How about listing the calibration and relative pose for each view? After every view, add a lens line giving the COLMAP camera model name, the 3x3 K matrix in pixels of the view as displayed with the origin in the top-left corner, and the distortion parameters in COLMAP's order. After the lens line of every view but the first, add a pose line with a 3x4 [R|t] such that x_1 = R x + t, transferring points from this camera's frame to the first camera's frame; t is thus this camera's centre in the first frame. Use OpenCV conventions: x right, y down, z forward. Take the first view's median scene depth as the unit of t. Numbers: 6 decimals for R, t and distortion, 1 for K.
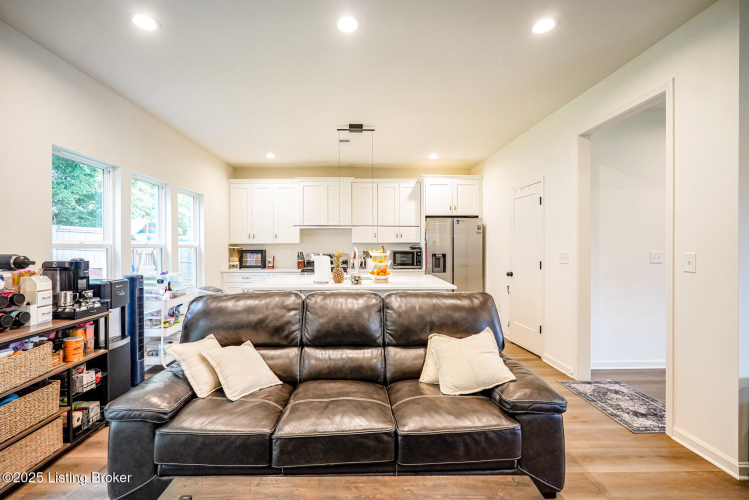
lens RADIAL K [[339.7, 0, 368.3], [0, 339.7, 246.2], [0, 0, 1]] dist [-0.008238, 0.003883]
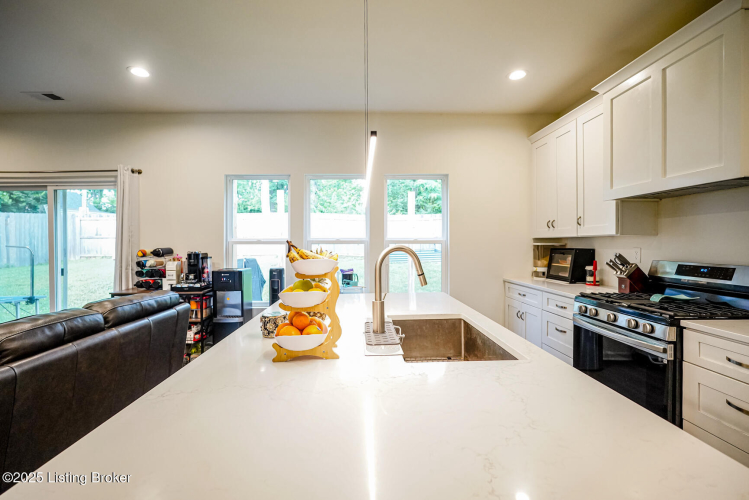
lens RADIAL K [[339.7, 0, 371.5], [0, 339.7, 246.3], [0, 0, 1]] dist [-0.008238, 0.003883]
pose [[0.005981, 0.014301, -0.999880, 0.228691], [0.000134, 0.999898, 0.014303, -0.000750], [0.999982, -0.000219, 0.005978, 0.686422]]
